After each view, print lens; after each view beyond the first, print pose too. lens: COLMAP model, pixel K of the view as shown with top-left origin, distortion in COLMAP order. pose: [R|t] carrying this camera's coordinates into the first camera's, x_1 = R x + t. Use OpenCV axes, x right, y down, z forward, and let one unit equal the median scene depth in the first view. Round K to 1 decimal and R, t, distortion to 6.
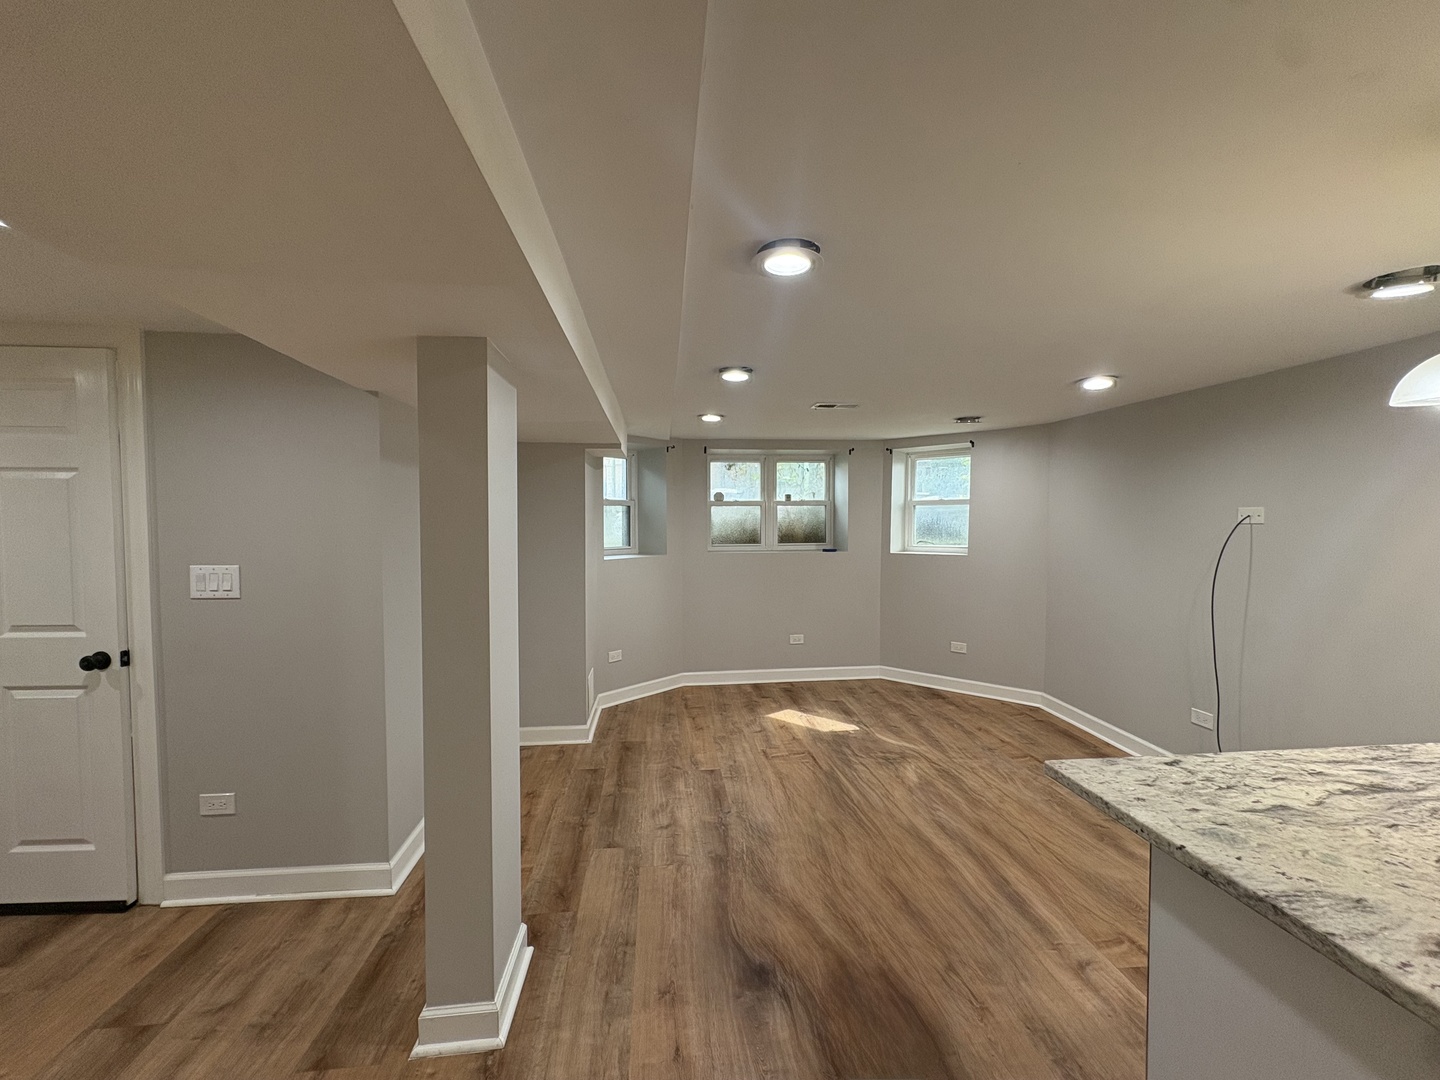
lens RADIAL K [[569.4, 0, 712.5], [0, 569.4, 548.8], [0, 0, 1]] dist [0.002062, 0.000331]
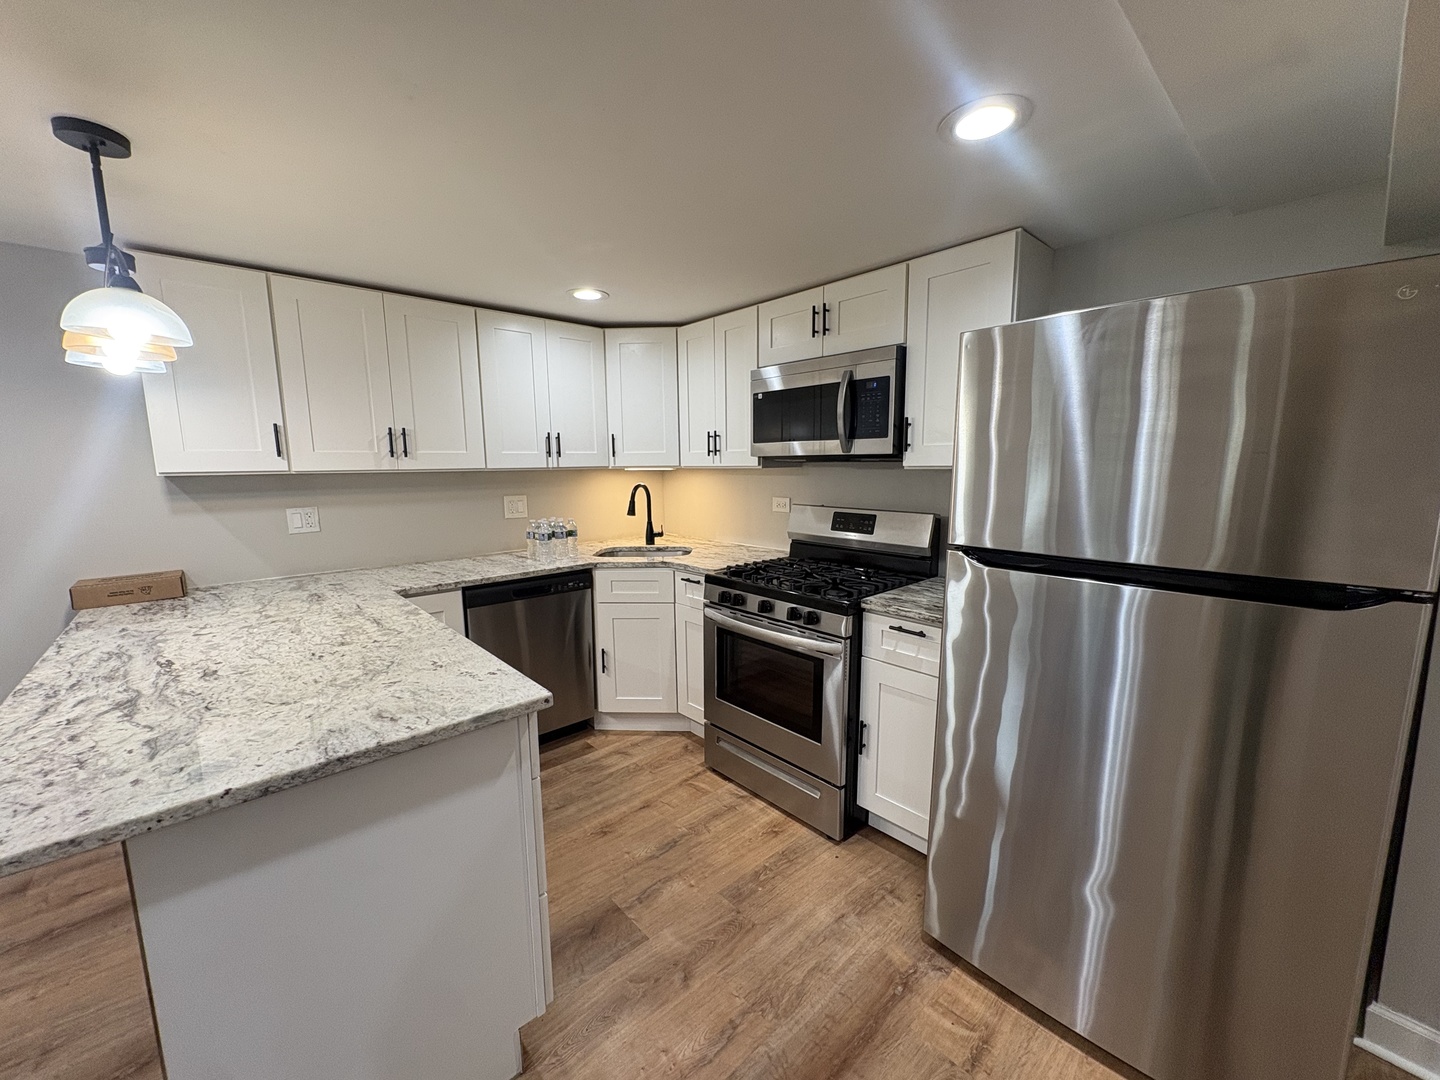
lens RADIAL K [[569.4, 0, 717.6], [0, 569.4, 545.4], [0, 0, 1]] dist [0.002062, 0.000331]
pose [[-0.593925, -0.107151, 0.797353, -0.129873], [0.046907, 0.984793, 0.167279, 0.001512], [-0.803152, 0.136753, -0.579867, 0.299727]]
